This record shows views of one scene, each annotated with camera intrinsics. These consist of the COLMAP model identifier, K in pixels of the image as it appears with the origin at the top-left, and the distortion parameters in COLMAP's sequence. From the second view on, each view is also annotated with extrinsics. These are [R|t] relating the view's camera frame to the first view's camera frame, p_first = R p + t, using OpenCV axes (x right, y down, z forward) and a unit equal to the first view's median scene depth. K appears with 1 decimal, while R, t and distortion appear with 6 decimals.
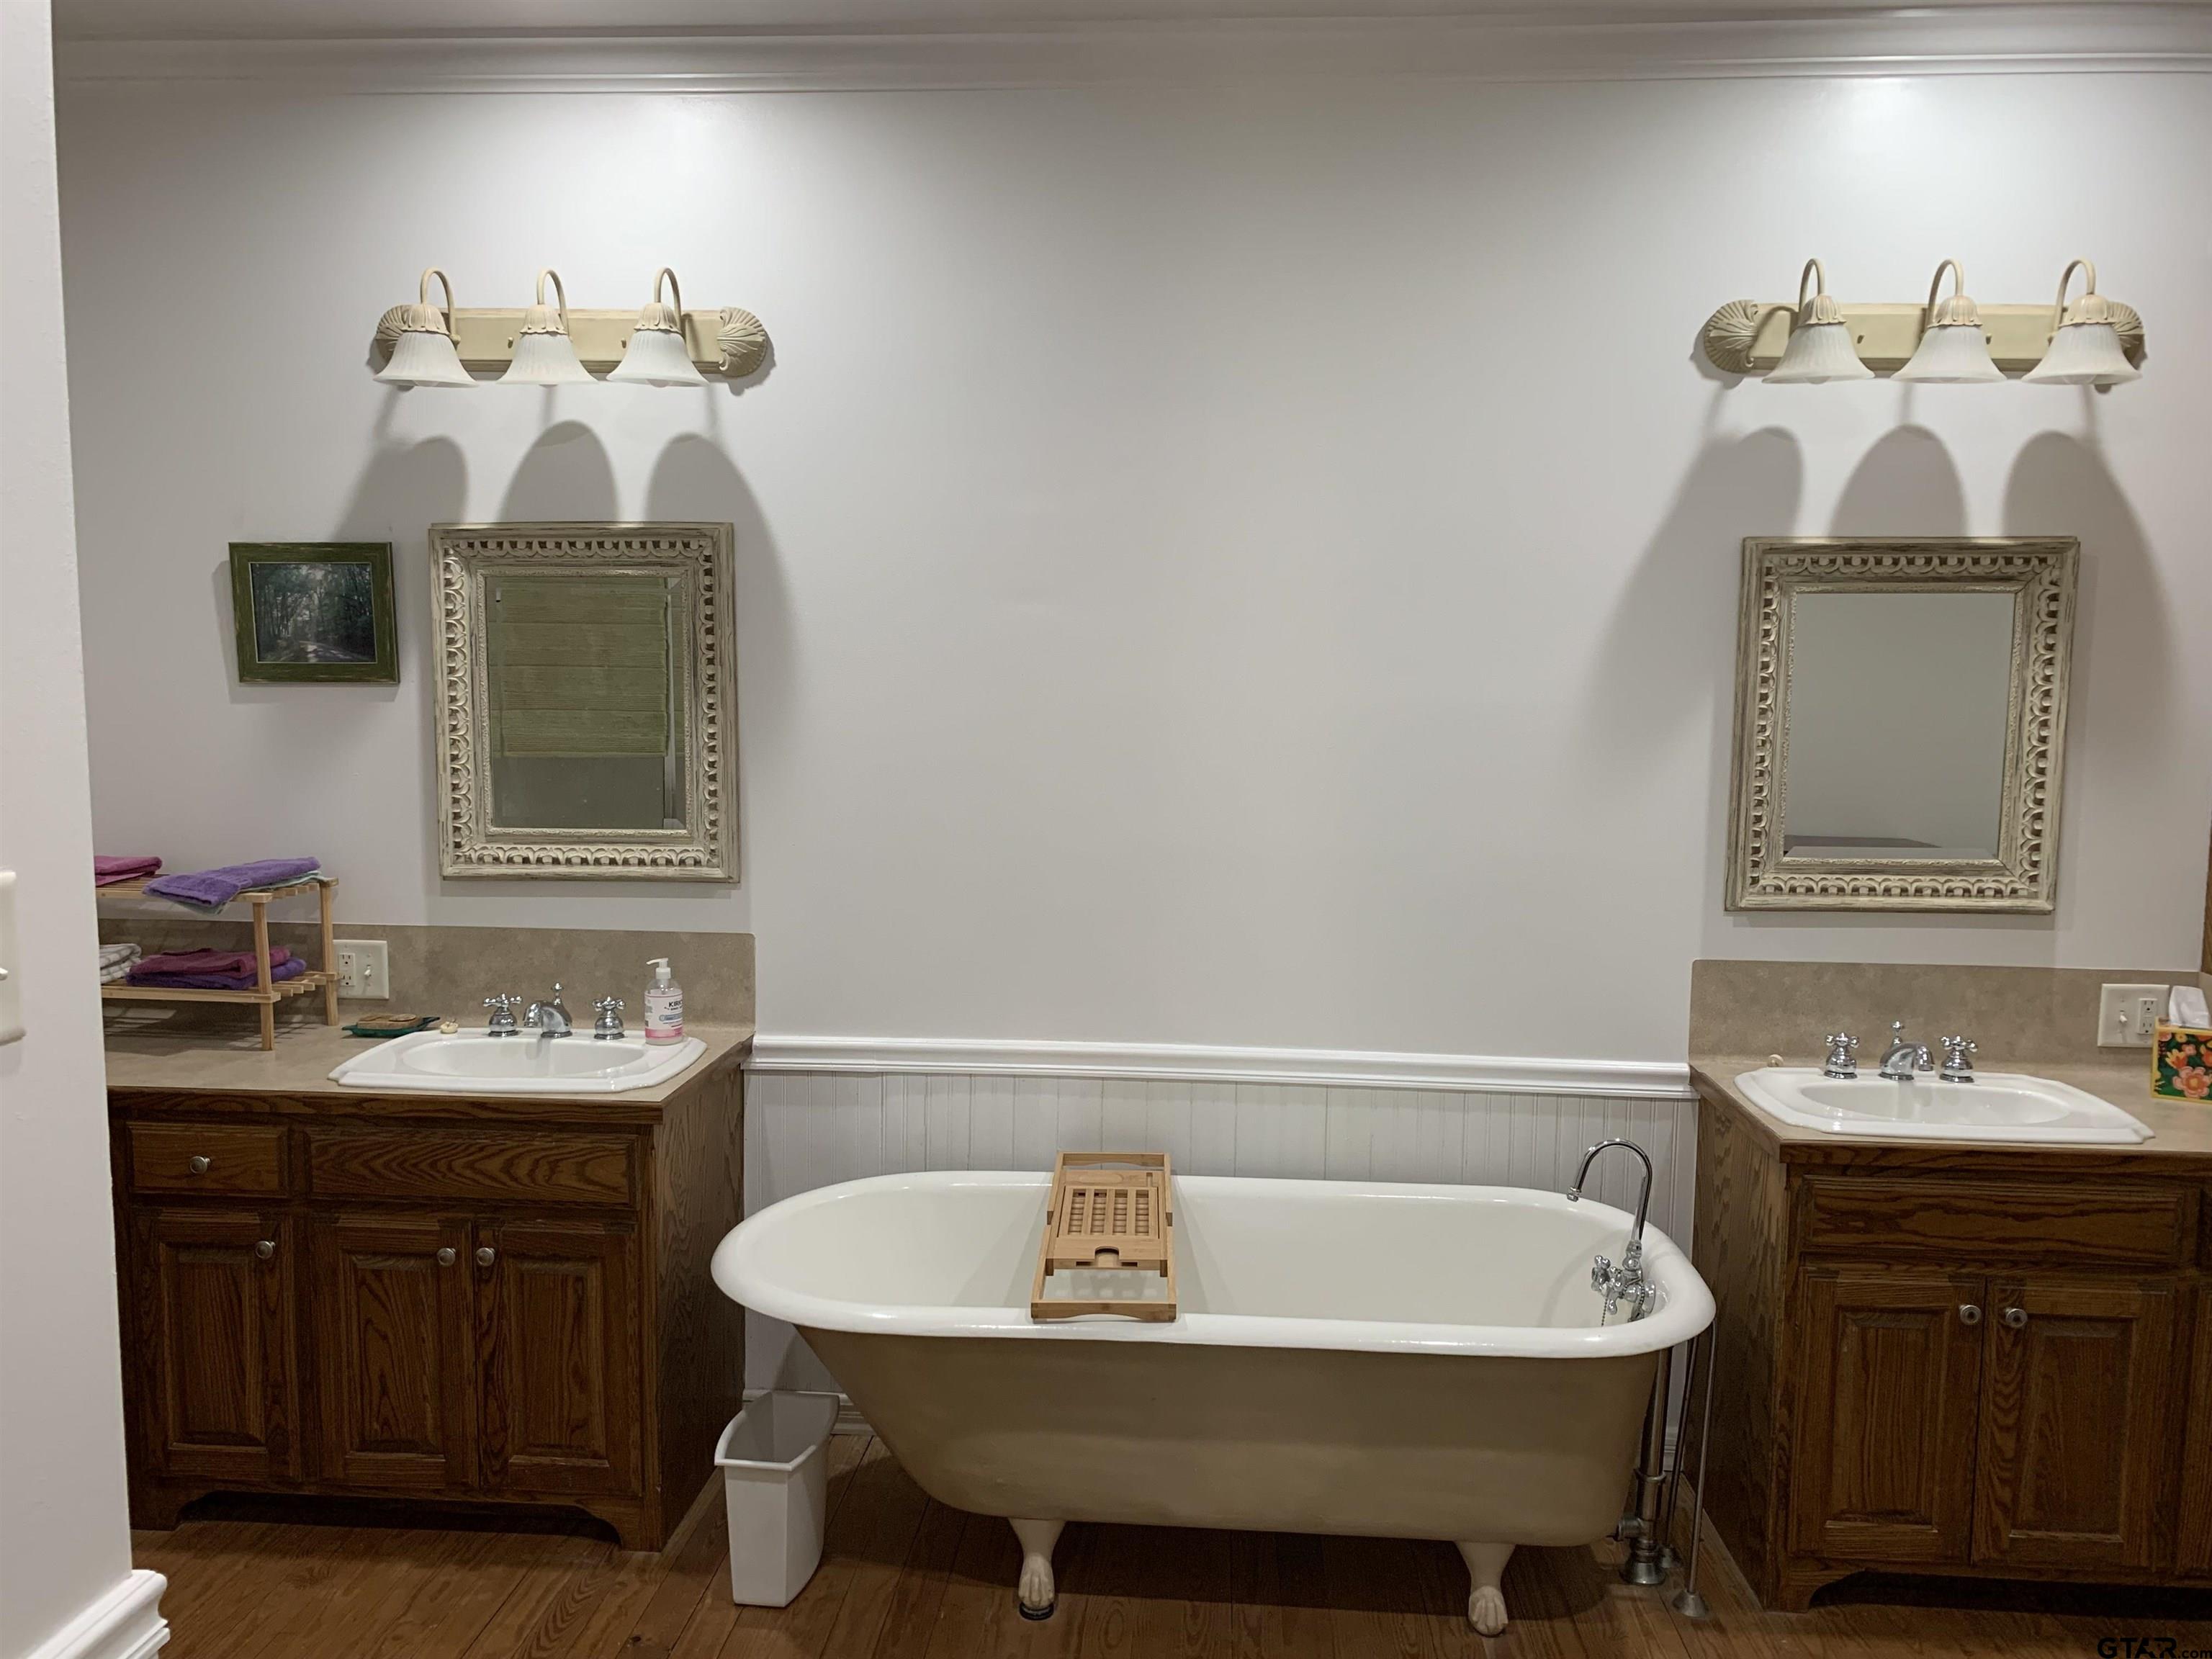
lens RADIAL K [[1658.7, 0, 1120.1], [0, 1658.7, 823.3], [0, 0, 1]] dist [0.086204, -0.124911]
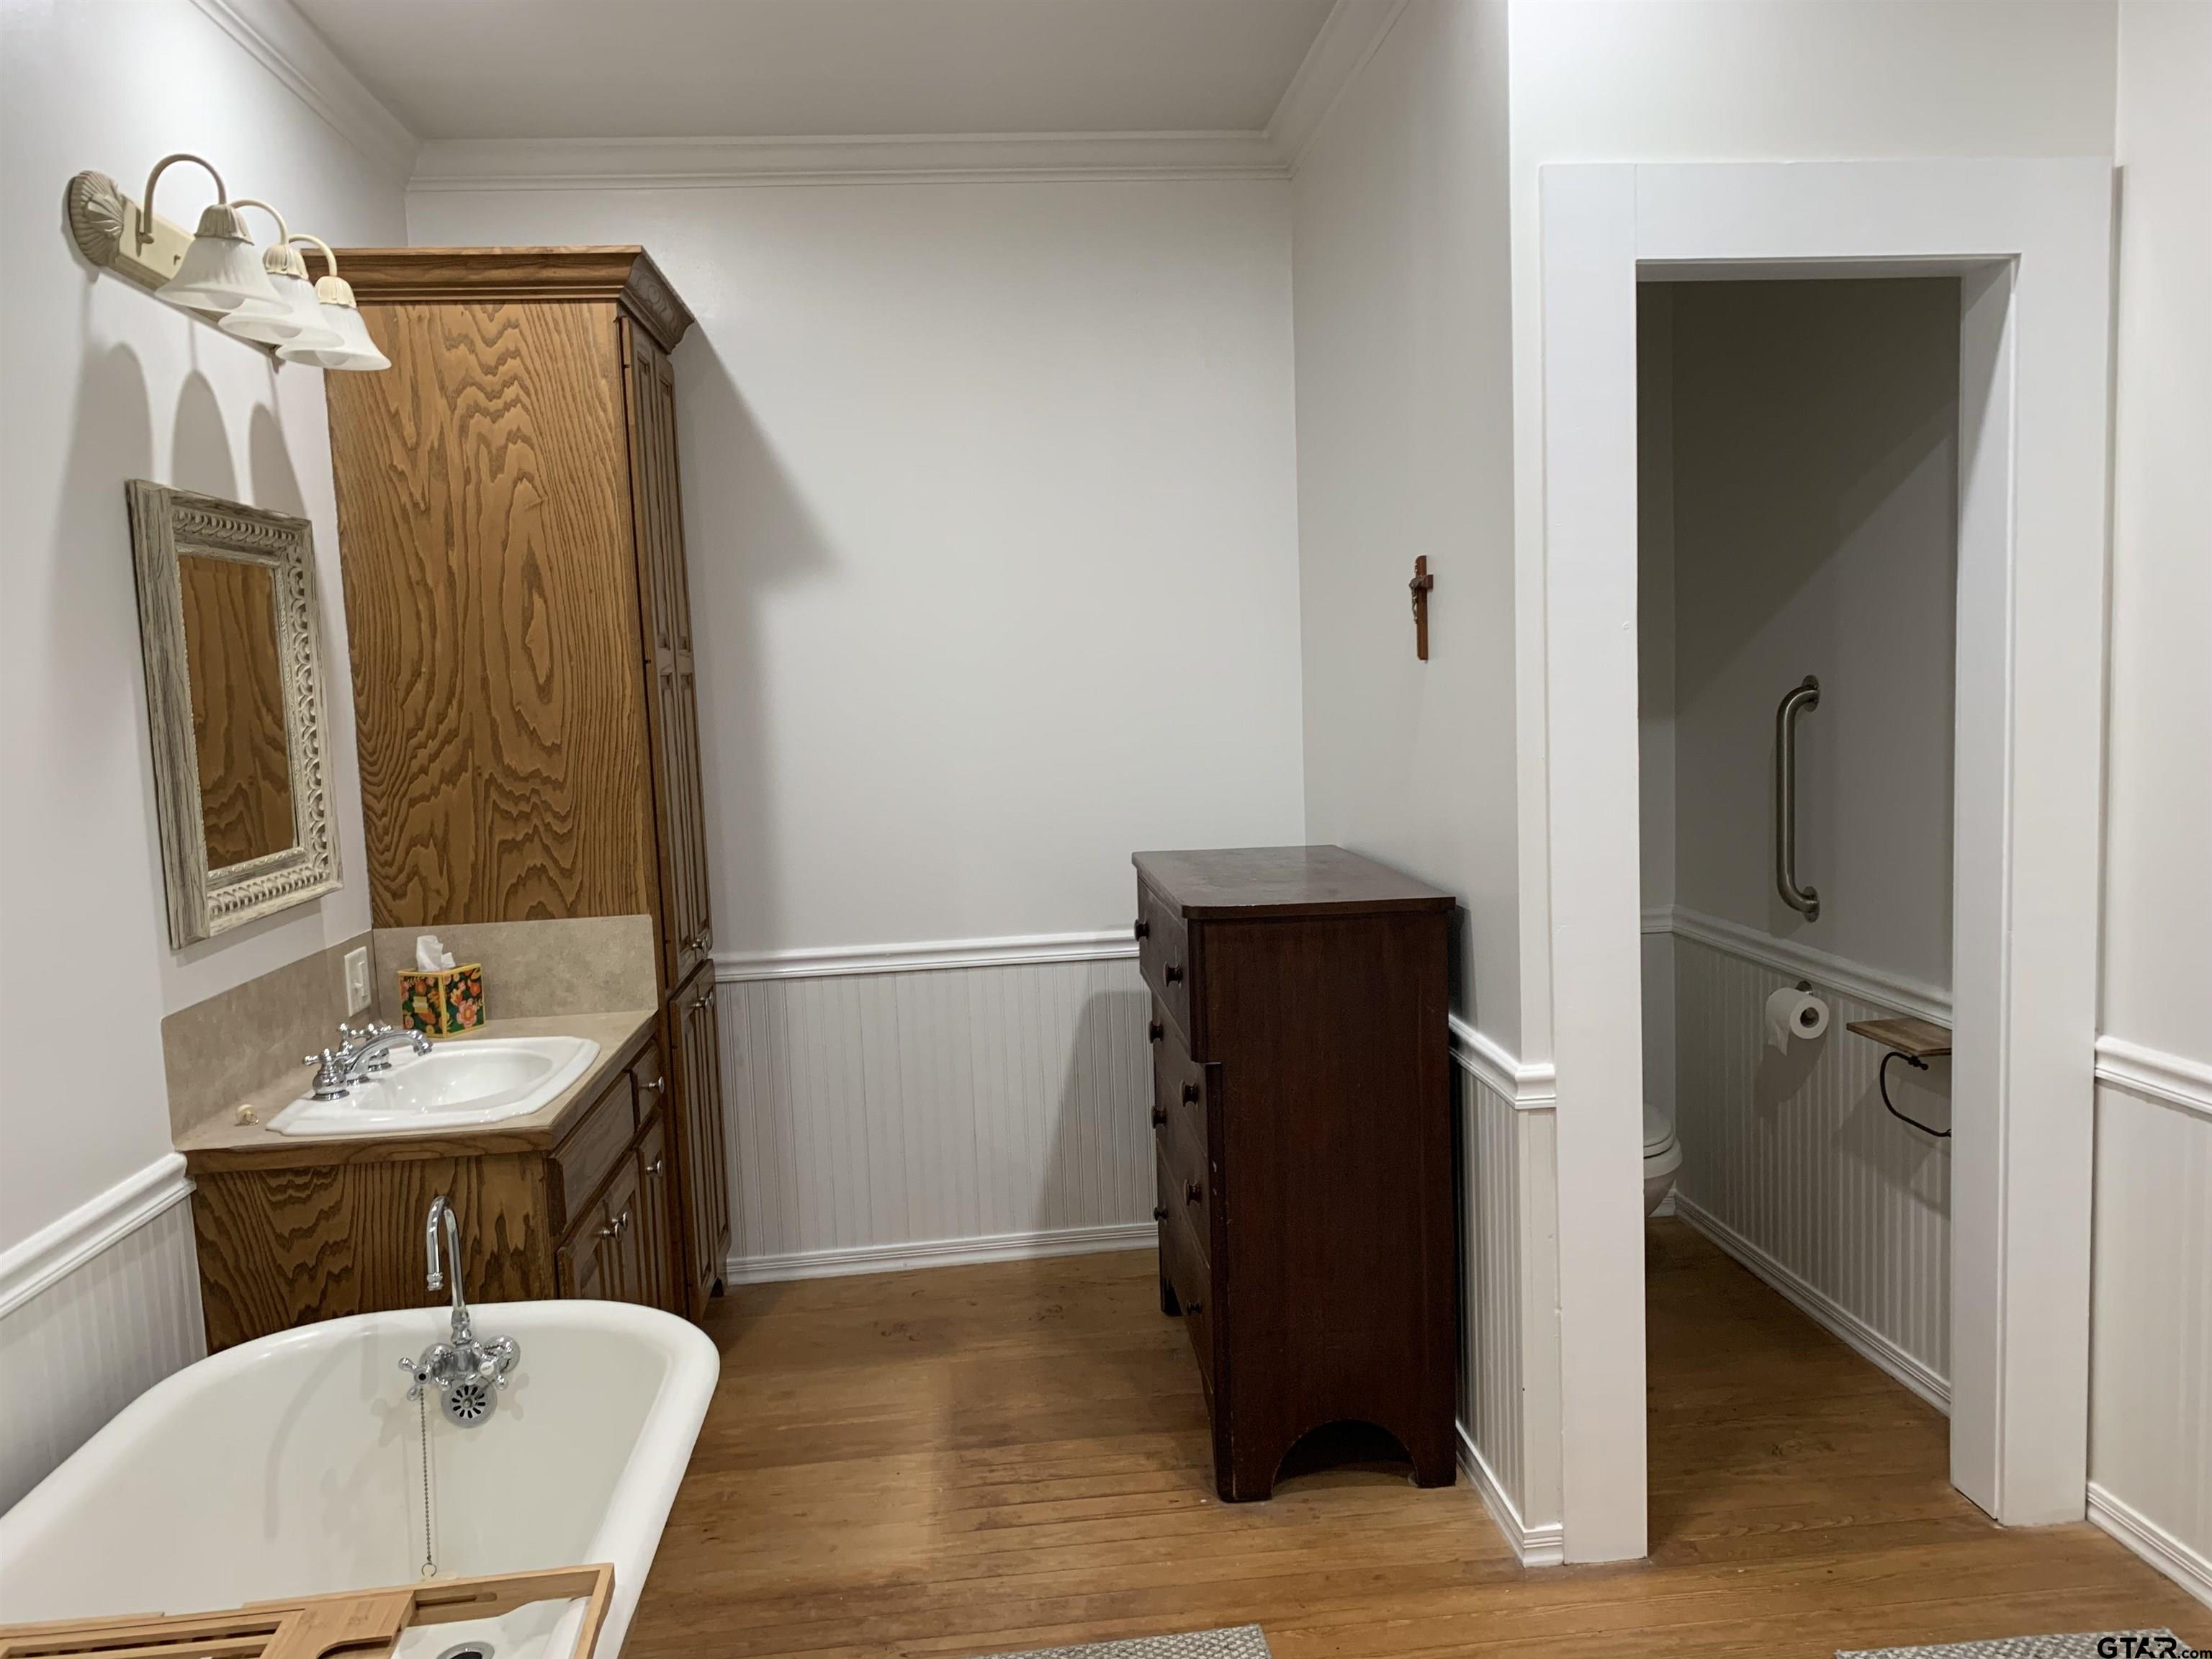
lens RADIAL K [[1658.7, 0, 1120.1], [0, 1658.7, 823.3], [0, 0, 1]] dist [0.086204, -0.124911]
pose [[-0.160476, -0.090028, 0.982925, -0.497246], [0.132724, 0.984819, 0.111871, -0.036888], [-0.978076, 0.148410, -0.146091, 0.686266]]
